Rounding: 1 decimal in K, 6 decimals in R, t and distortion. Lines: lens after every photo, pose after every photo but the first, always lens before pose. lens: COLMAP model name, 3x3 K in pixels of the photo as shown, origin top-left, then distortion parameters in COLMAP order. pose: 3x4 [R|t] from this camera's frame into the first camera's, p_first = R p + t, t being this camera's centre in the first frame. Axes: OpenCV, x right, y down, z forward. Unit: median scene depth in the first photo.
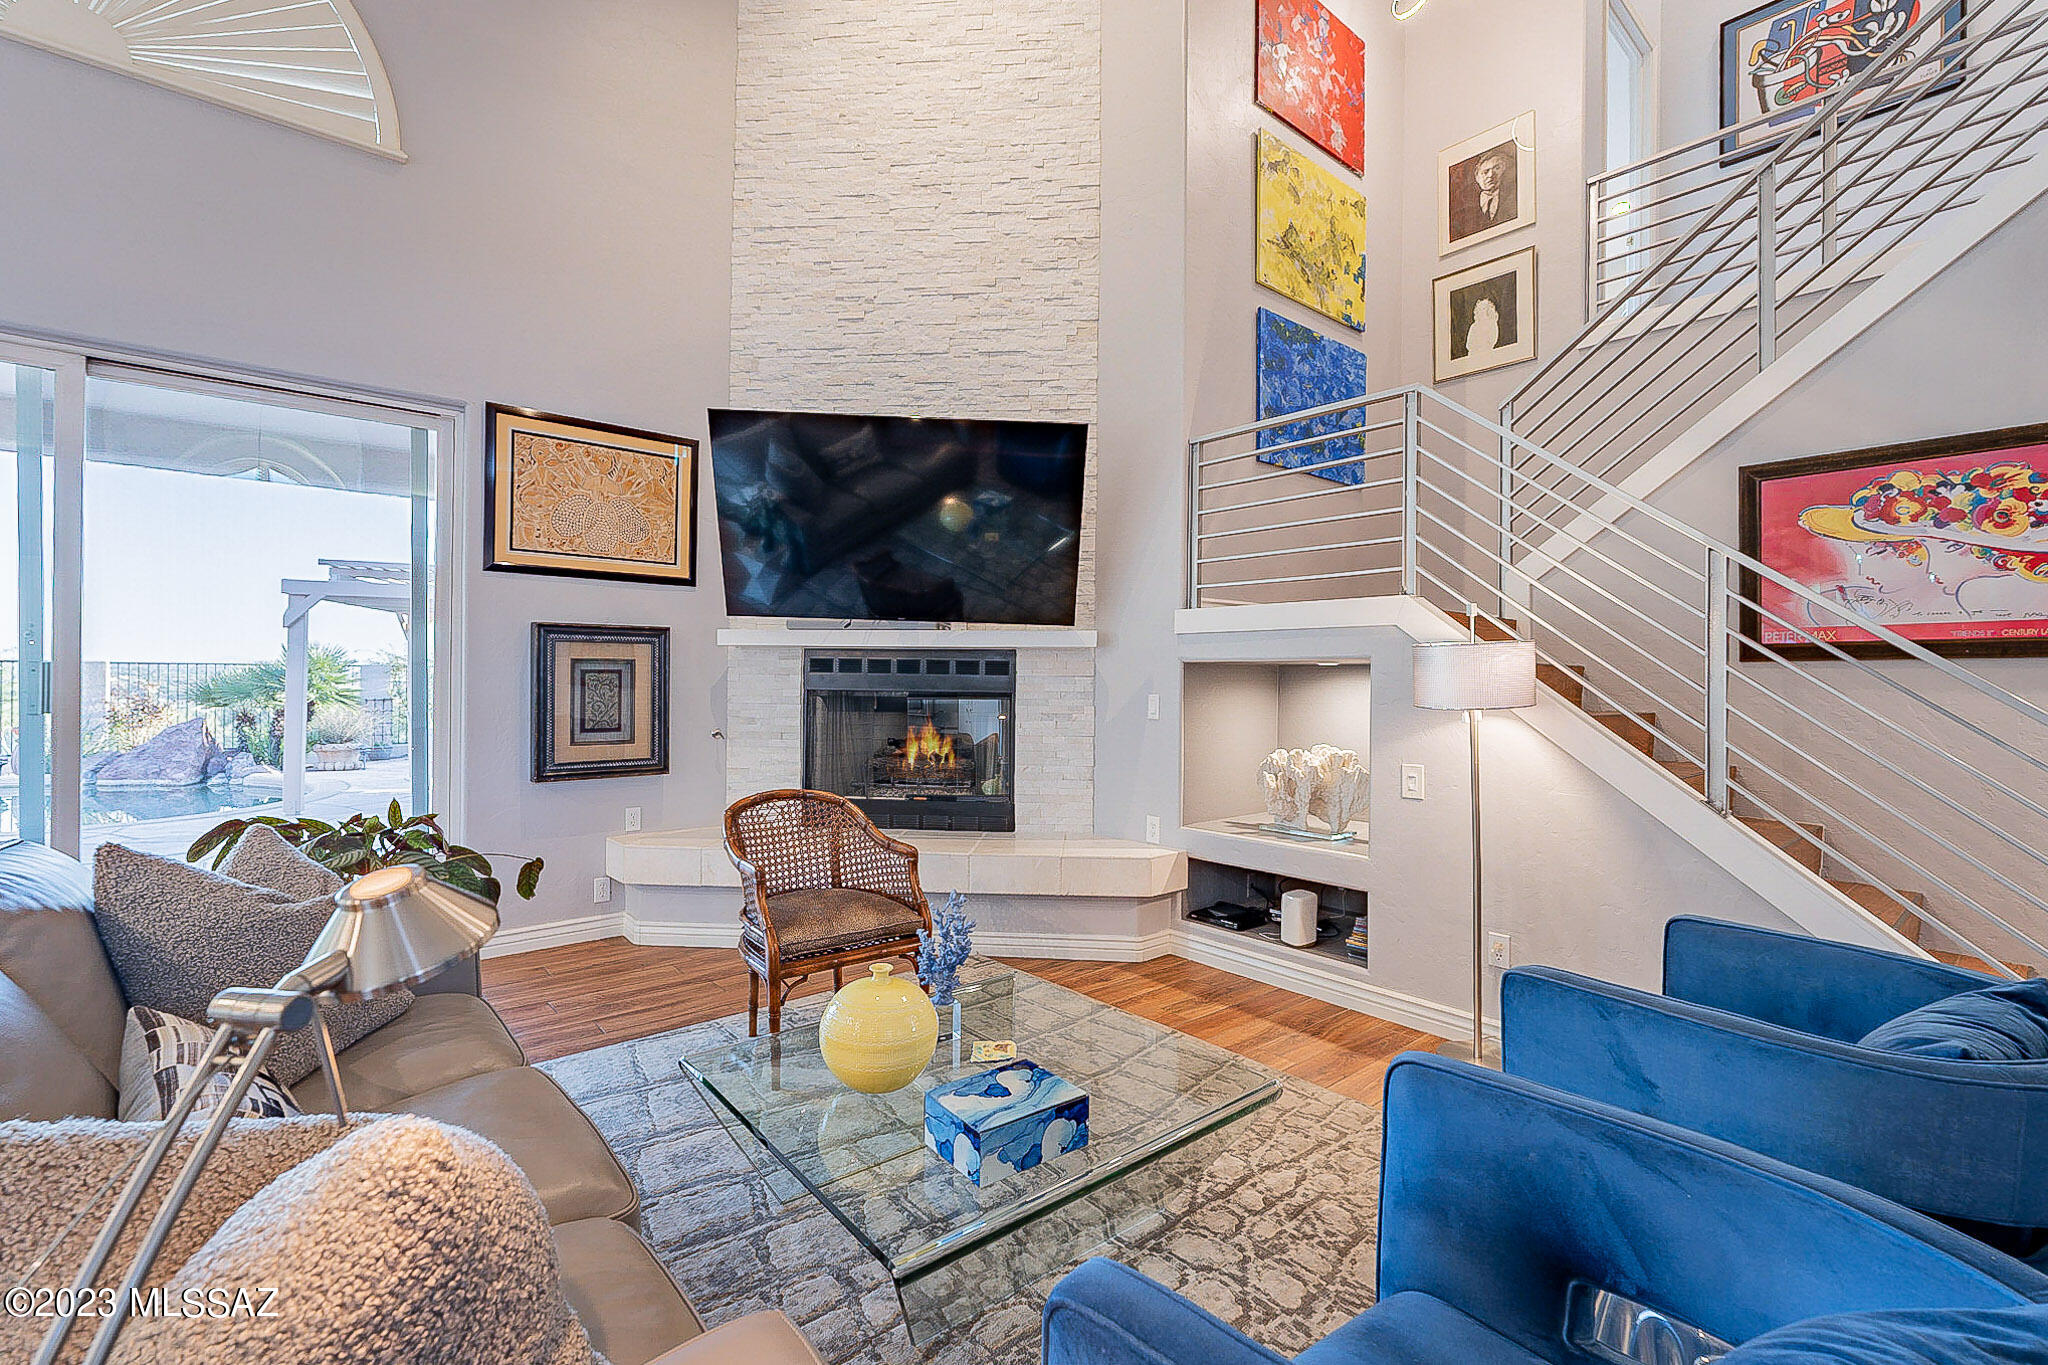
lens RADIAL K [[896.5, 0, 1019.0], [0, 896.5, 679.6], [0, 0, 1]] dist [-0.003994, 0.000444]
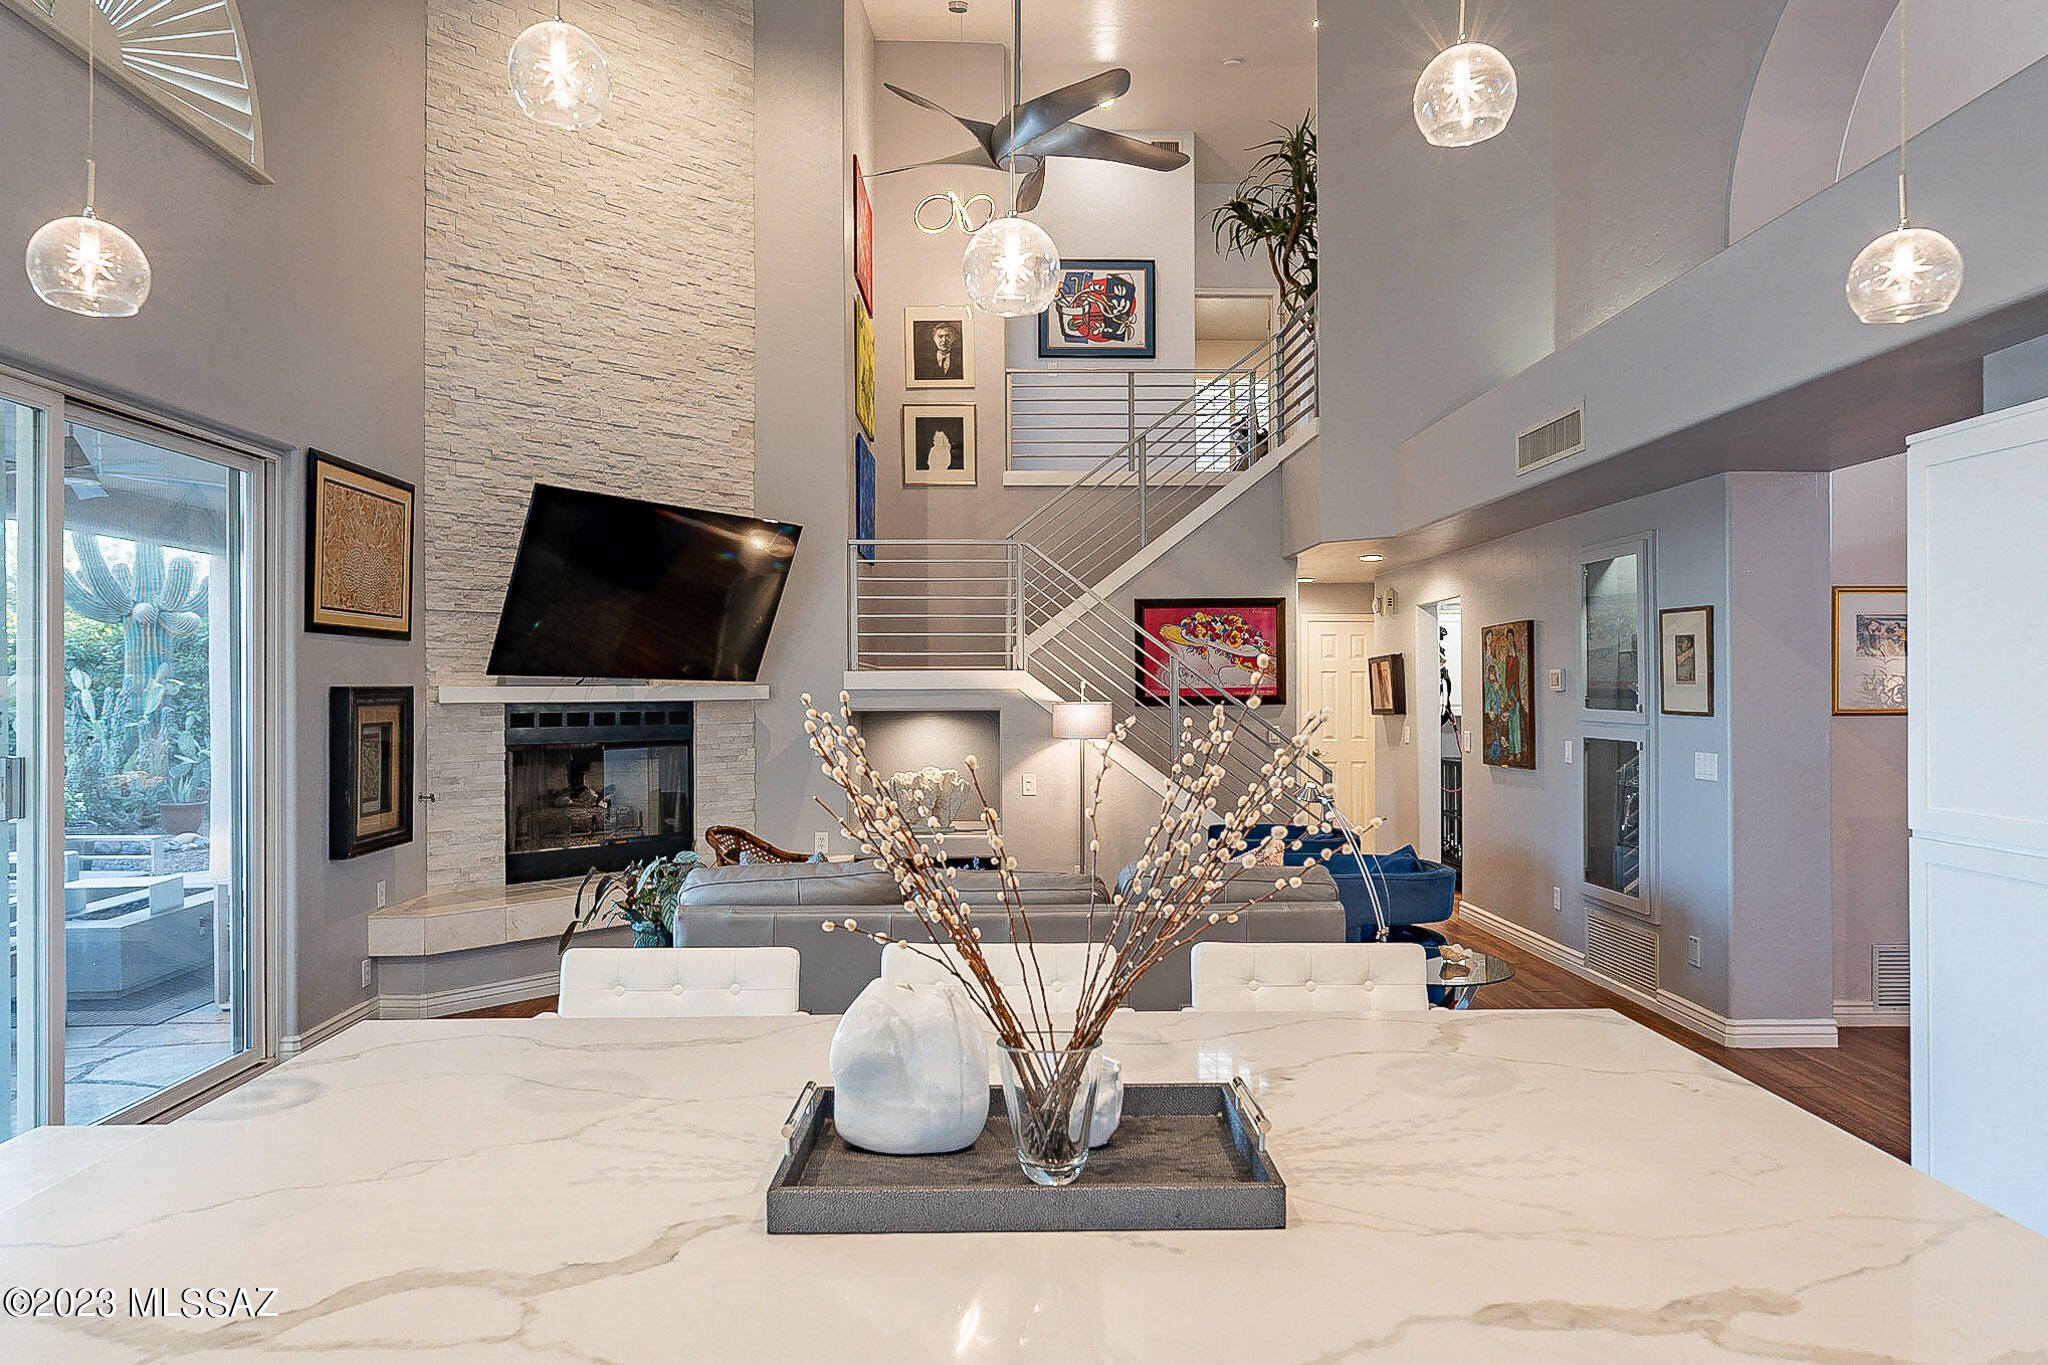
lens RADIAL K [[1281.3, 0, 1021.1], [0, 1281.3, 679.0], [0, 0, 1]] dist [0.003198, 0.000015]
pose [[0.629836, -0.006613, 0.776700, -0.999287], [0.010518, 0.999945, -0.000016, -0.057478], [-0.776657, 0.008179, 0.629870, -0.335504]]
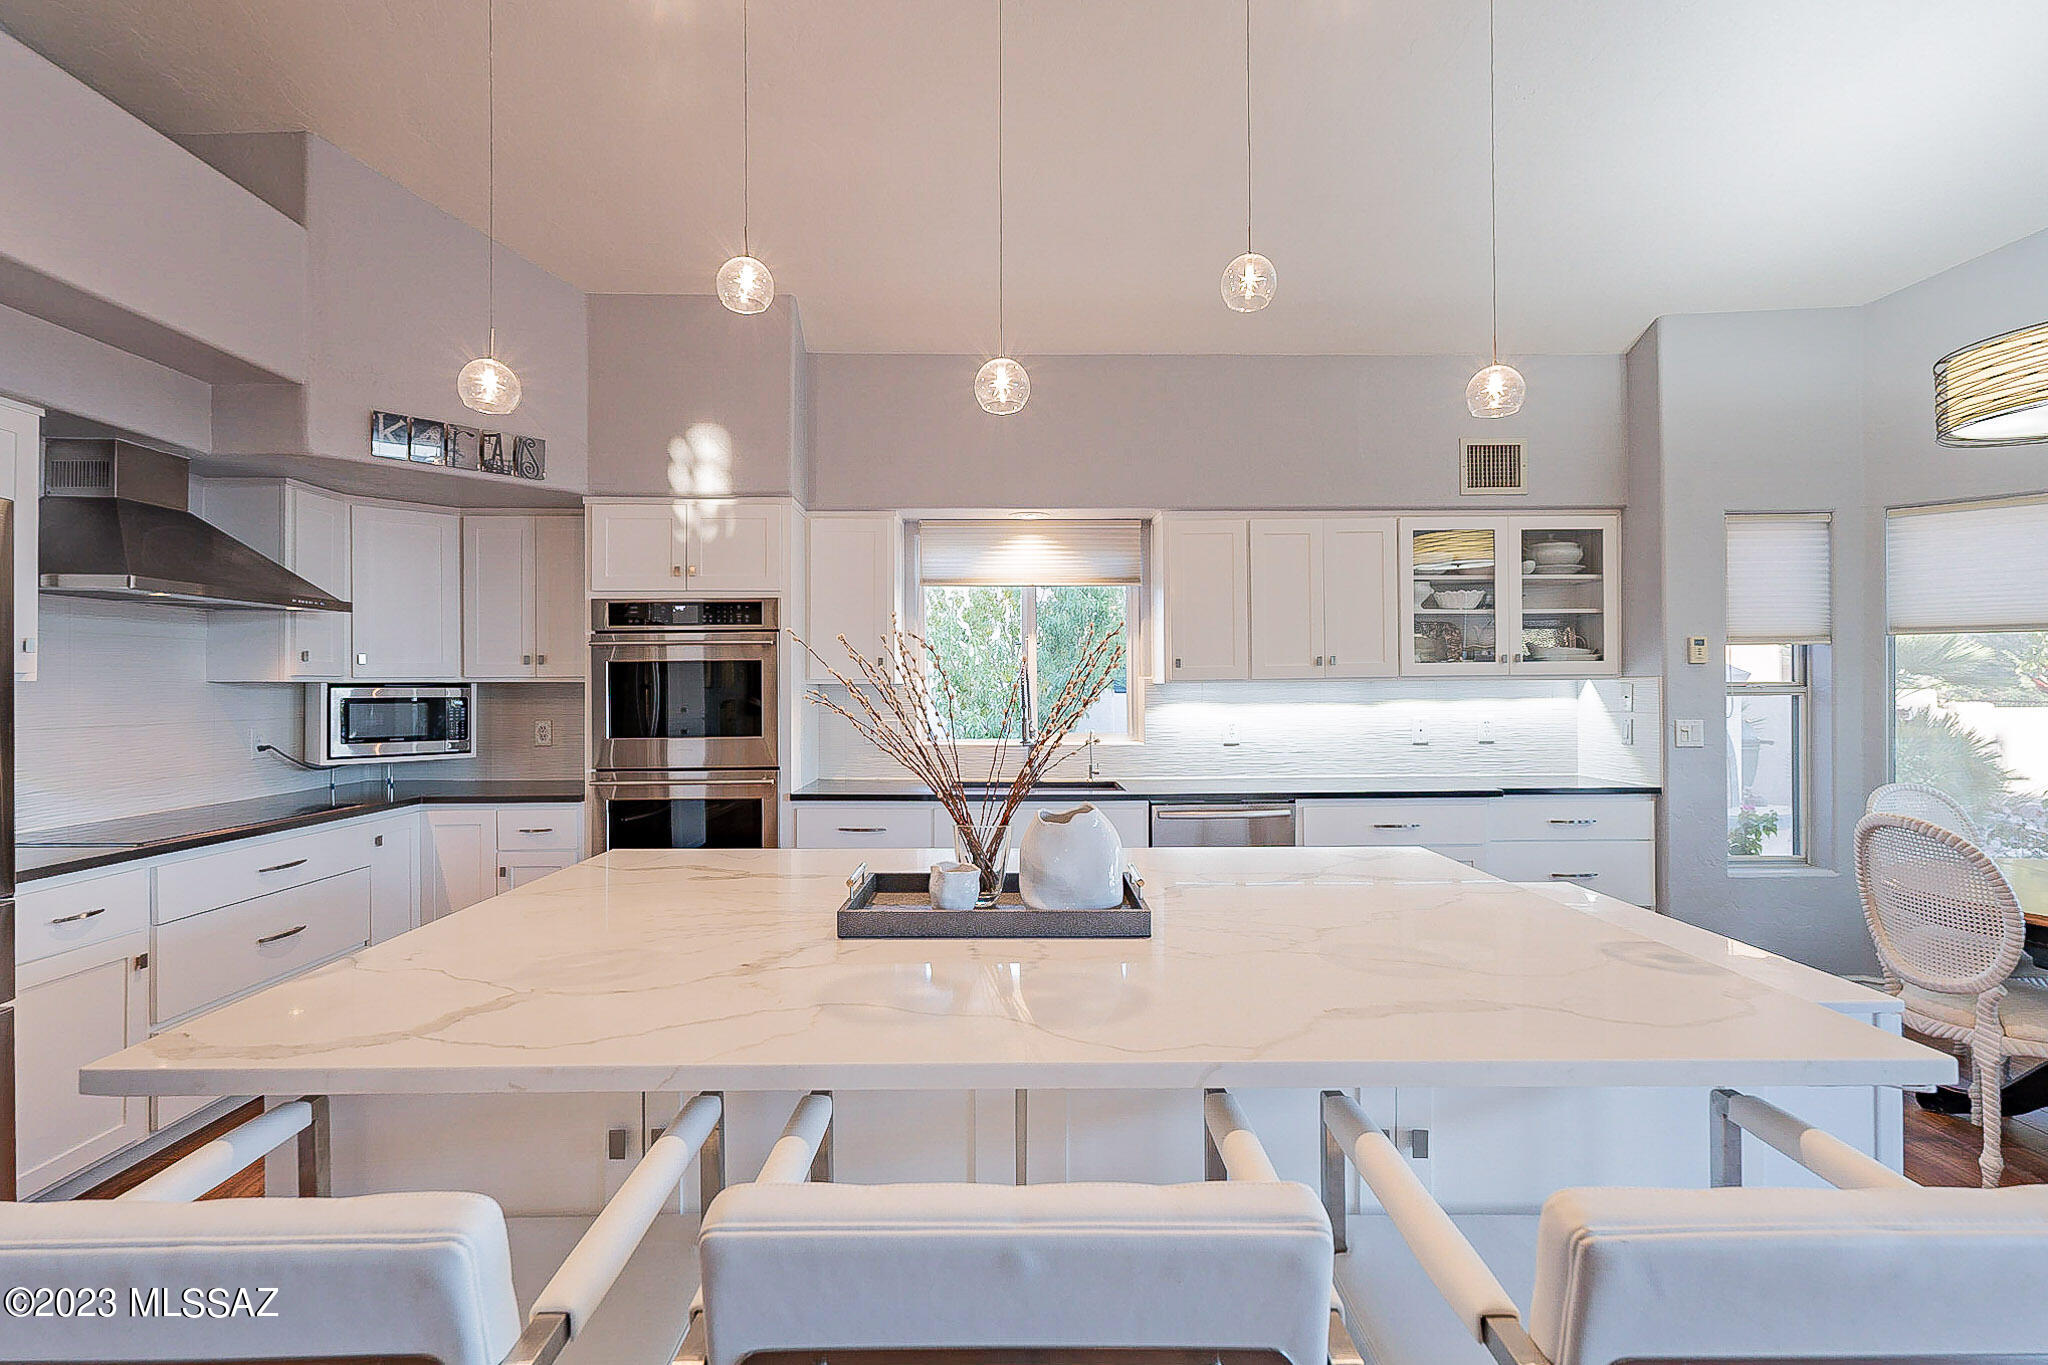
lens RADIAL K [[949.4, 0, 1019.8], [0, 949.4, 678.8], [0, 0, 1]] dist [-0.005113, 0.000782]
pose [[-0.633960, -0.011340, -0.773283, -0.430349], [-0.002247, 0.999915, -0.012822, -0.023173], [0.773363, -0.006391, -0.633932, 0.141644]]
